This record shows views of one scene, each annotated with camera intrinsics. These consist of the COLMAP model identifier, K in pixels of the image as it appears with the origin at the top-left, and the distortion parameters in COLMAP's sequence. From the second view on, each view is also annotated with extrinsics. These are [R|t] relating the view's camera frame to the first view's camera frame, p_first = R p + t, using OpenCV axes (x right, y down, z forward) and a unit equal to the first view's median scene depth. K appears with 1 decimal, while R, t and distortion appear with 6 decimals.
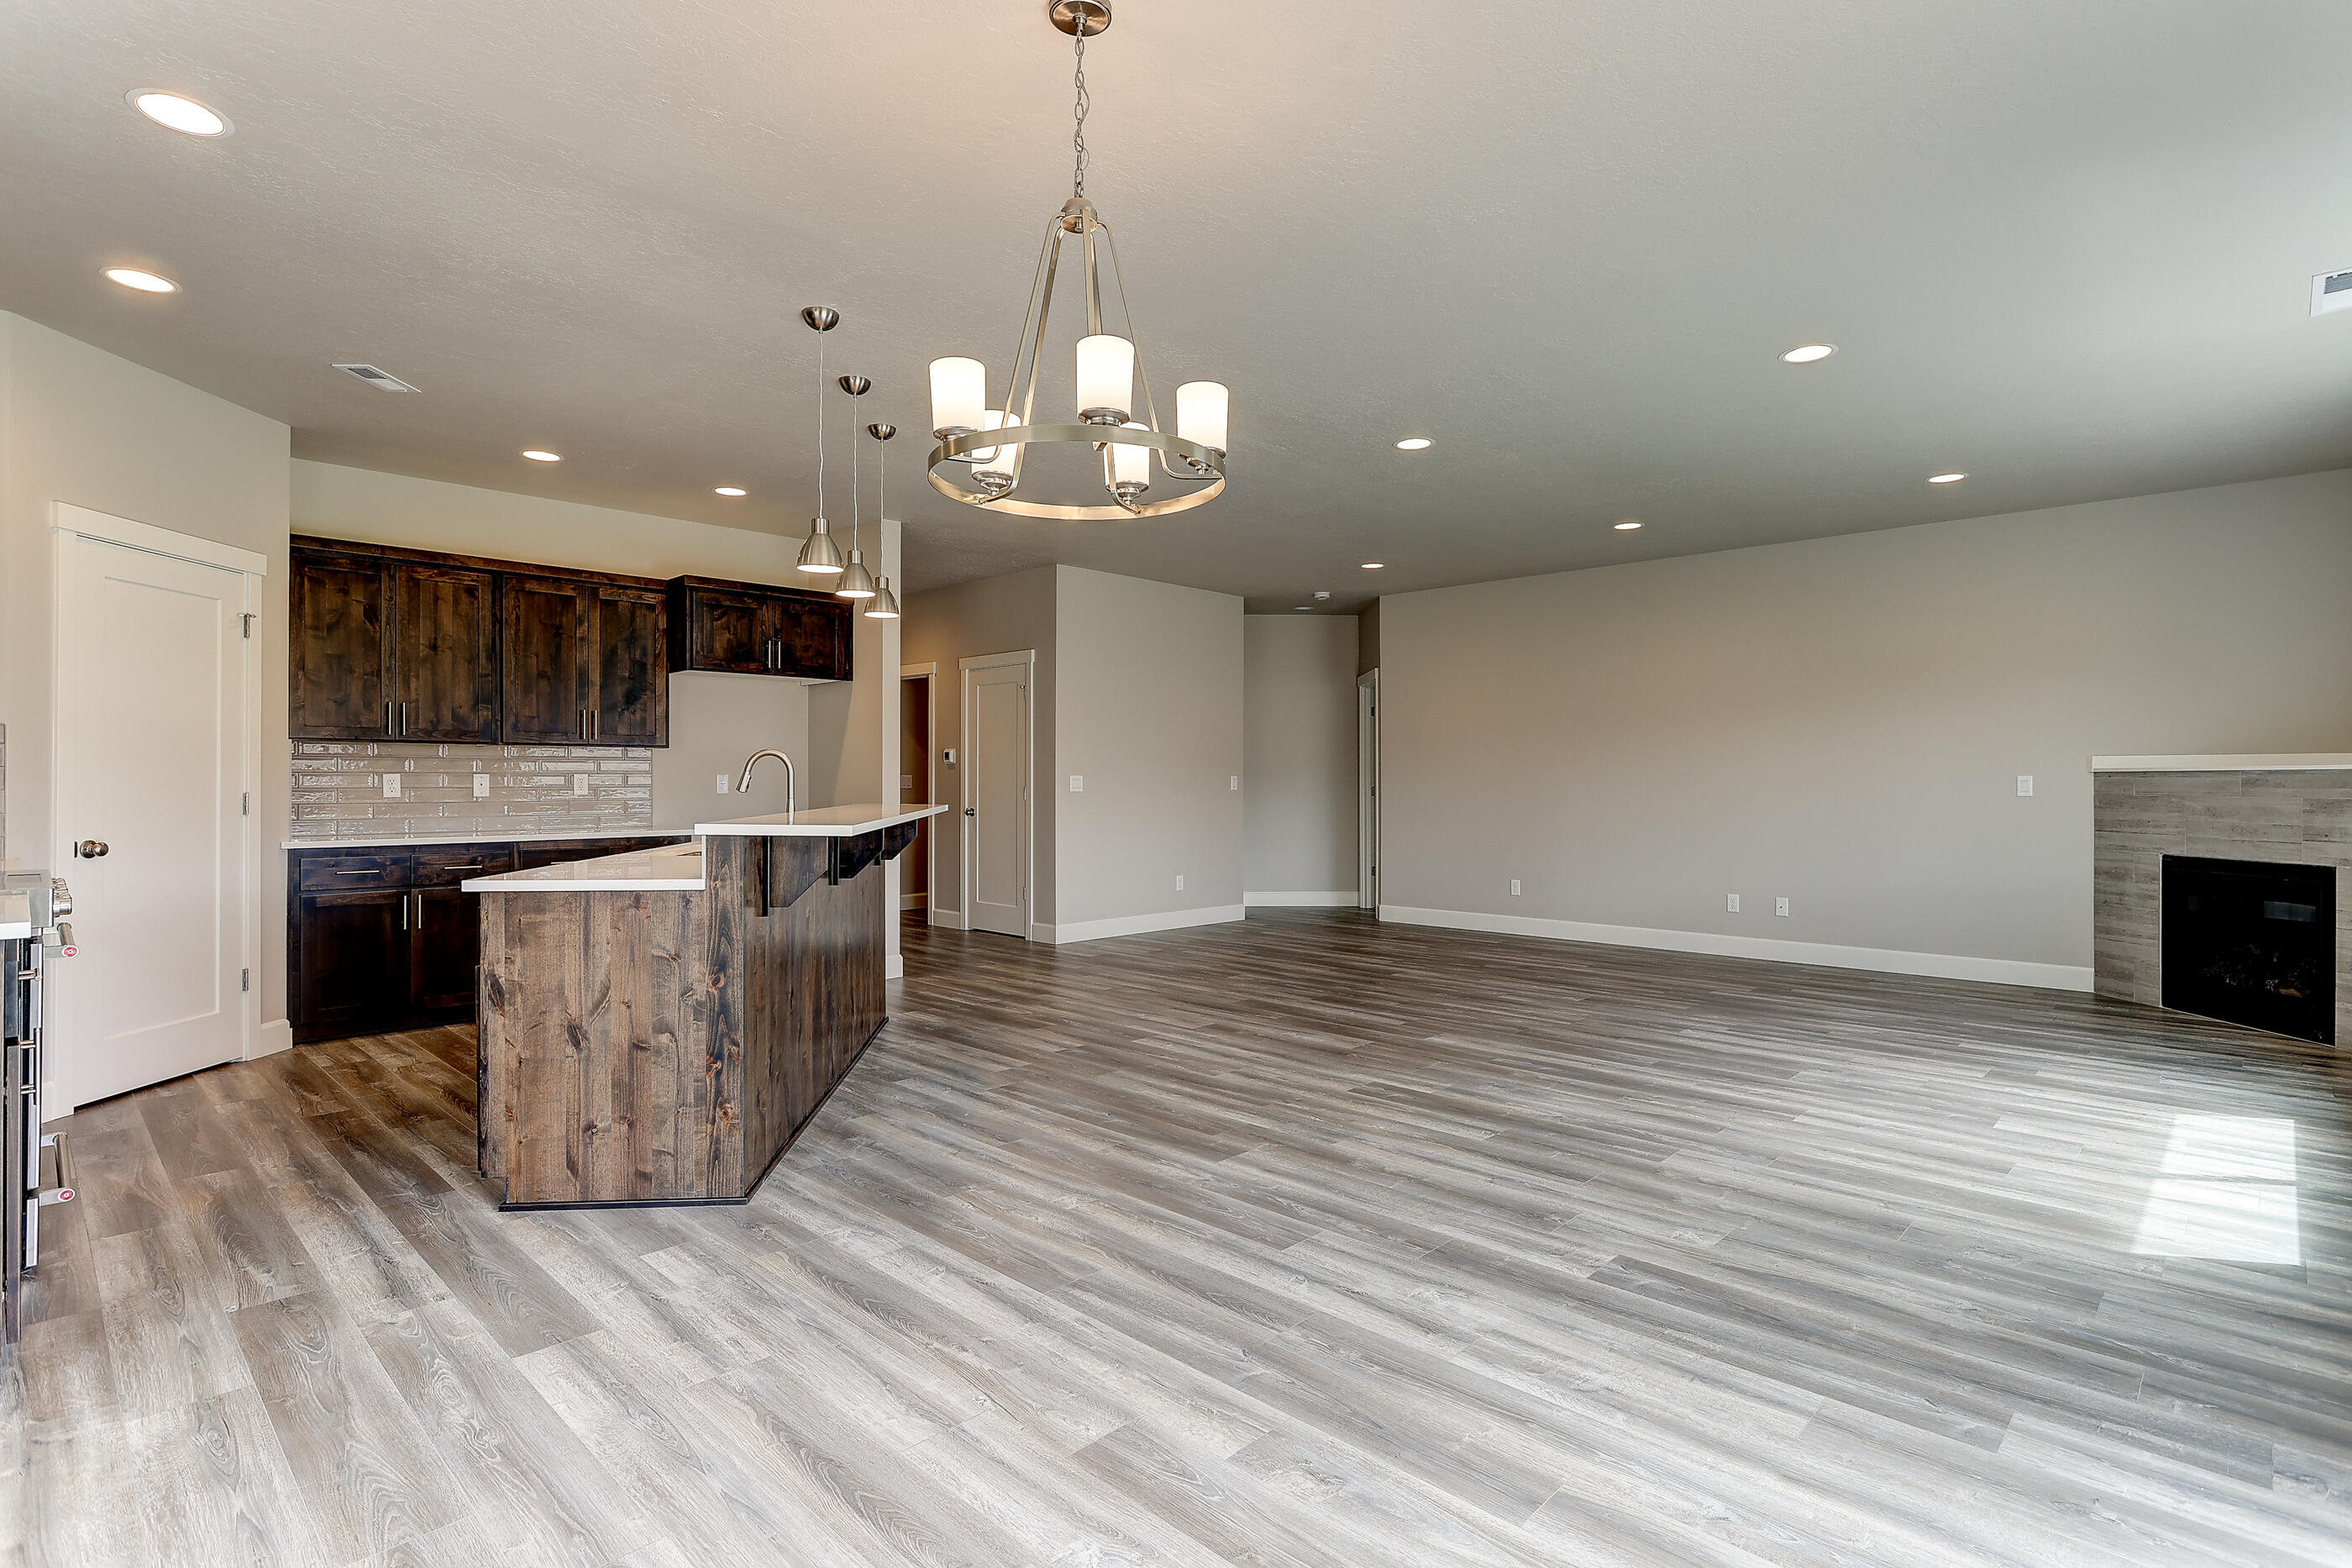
lens RADIAL K [[1158.6, 0, 1183.6], [0, 1158.6, 781.5], [0, 0, 1]] dist [-0.019736, -0.000485]
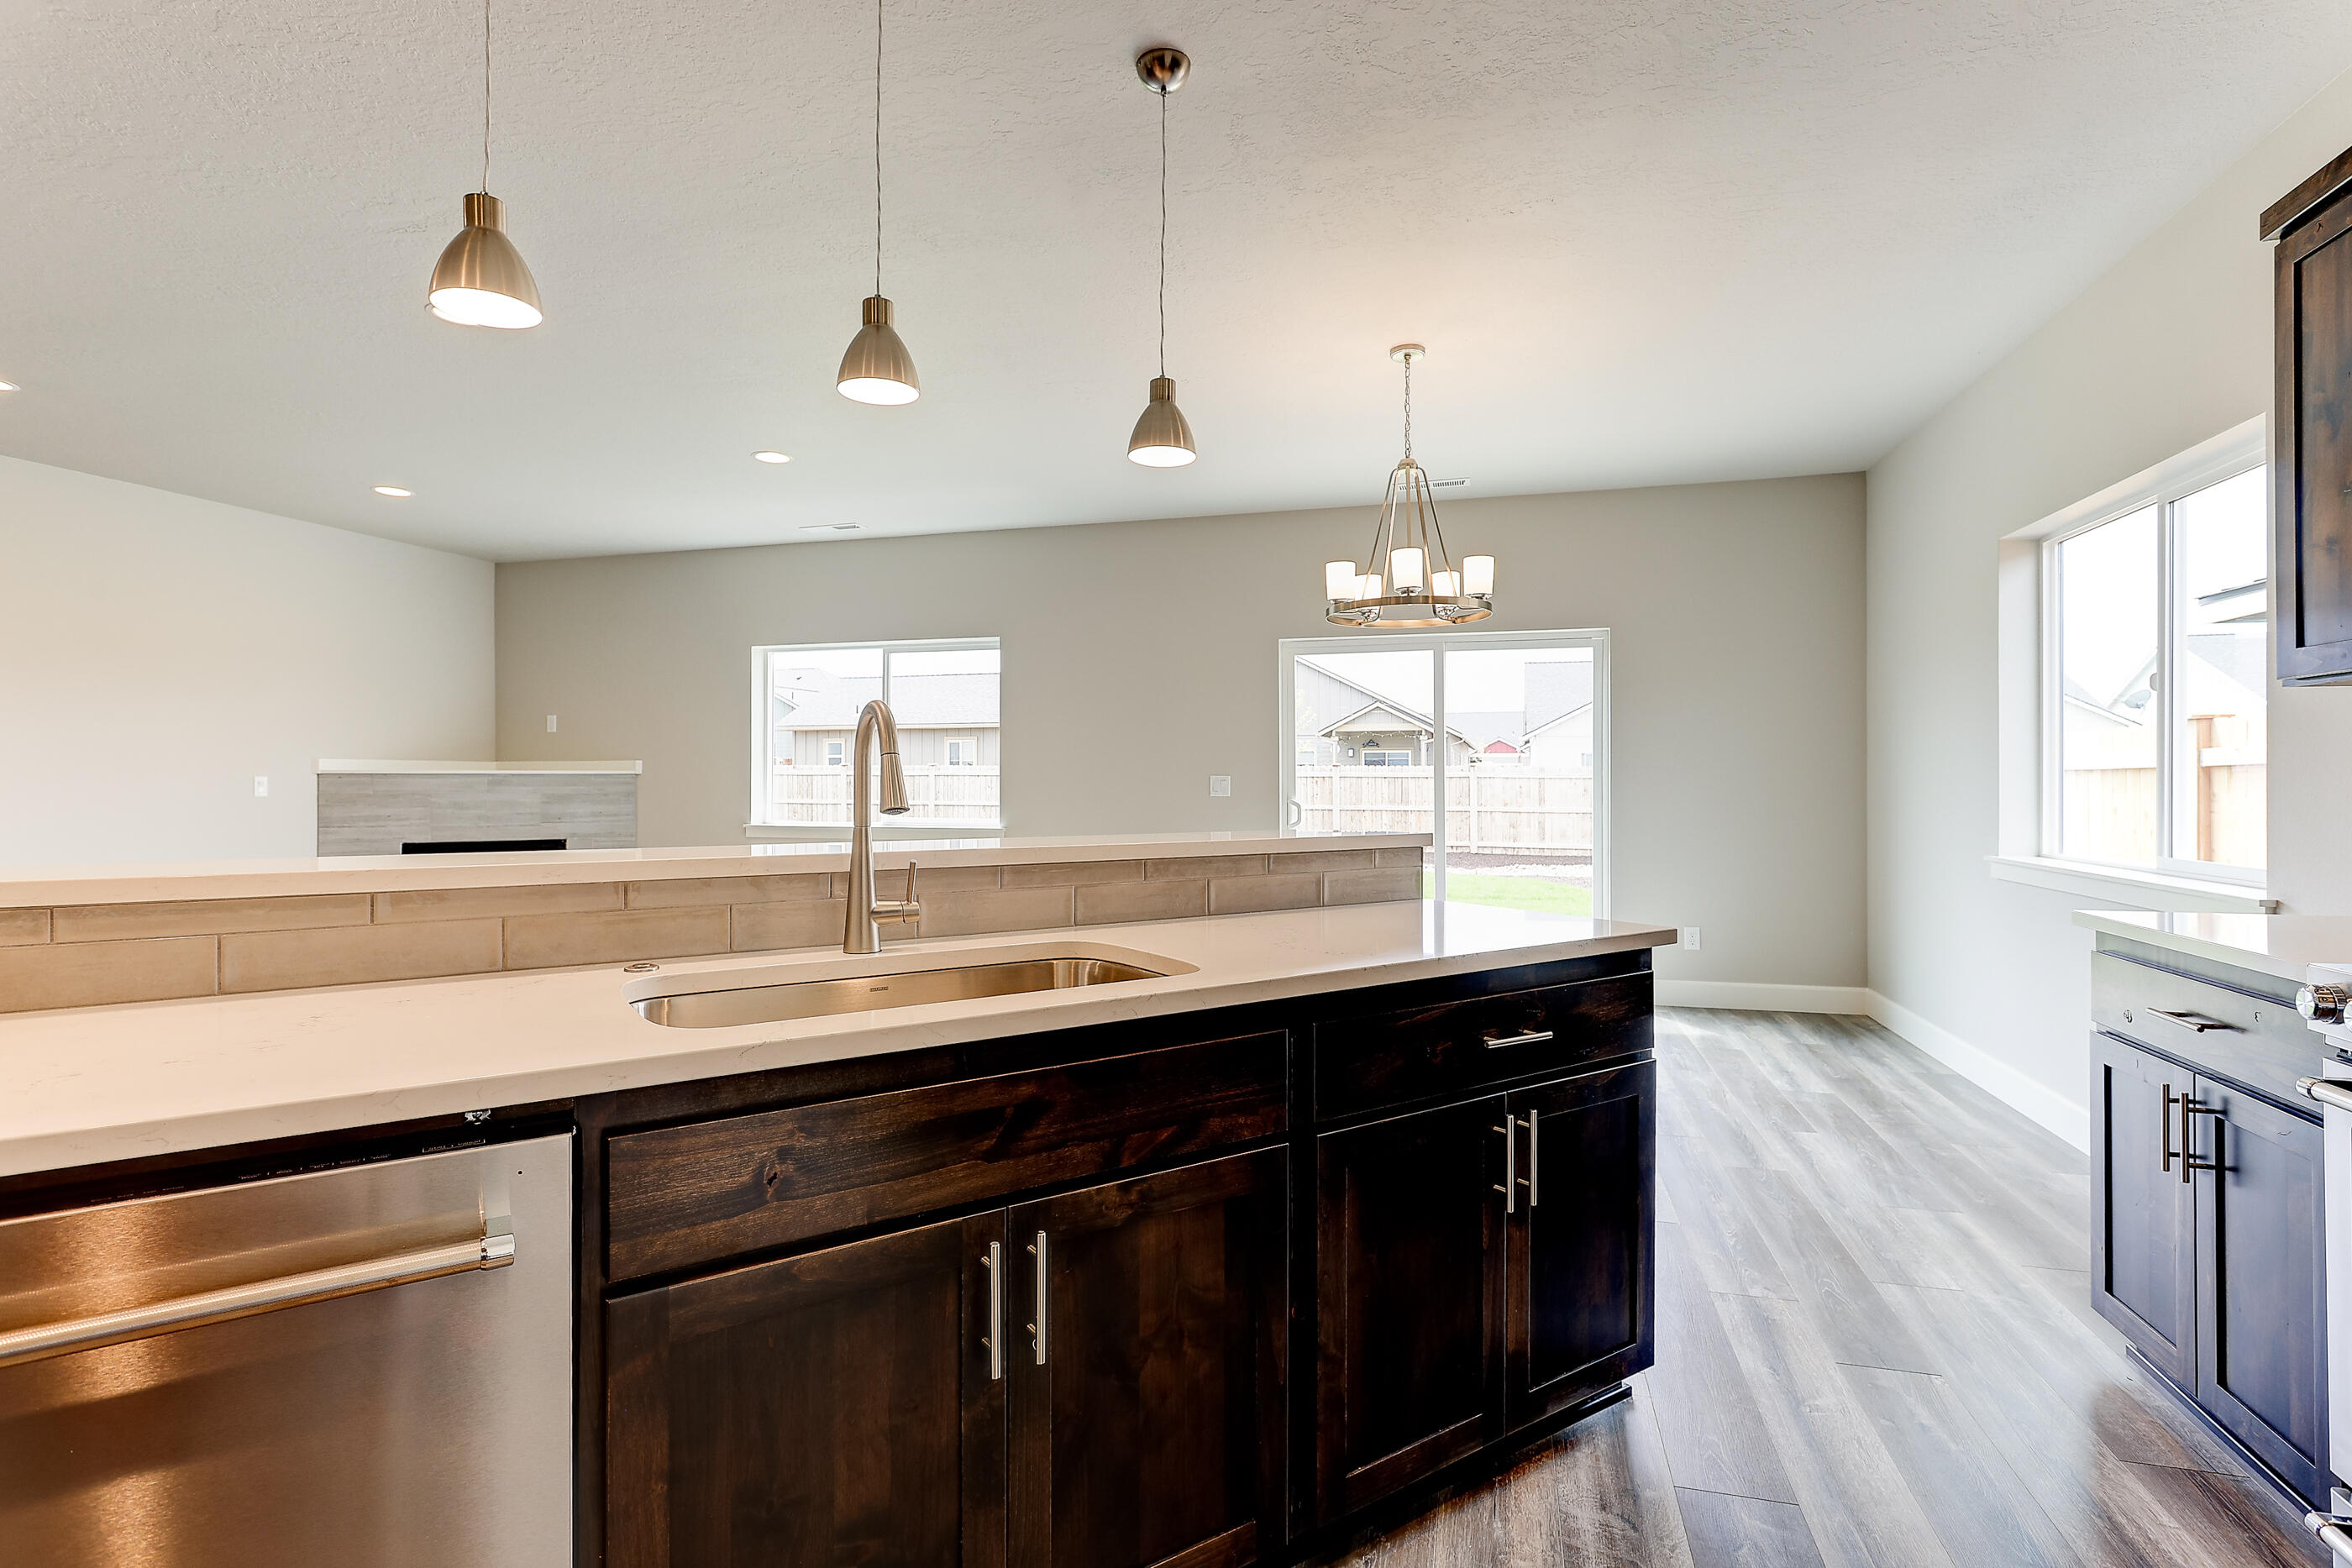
lens RADIAL K [[1127.5, 0, 1182.5], [0, 1127.5, 777.8], [0, 0, 1]] dist [0.001886, 0.000158]
pose [[-0.487052, -0.001470, 0.873372, -0.660164], [-0.001935, 0.999998, 0.000604, -0.007620], [-0.873371, -0.001396, -0.487053, 0.976240]]
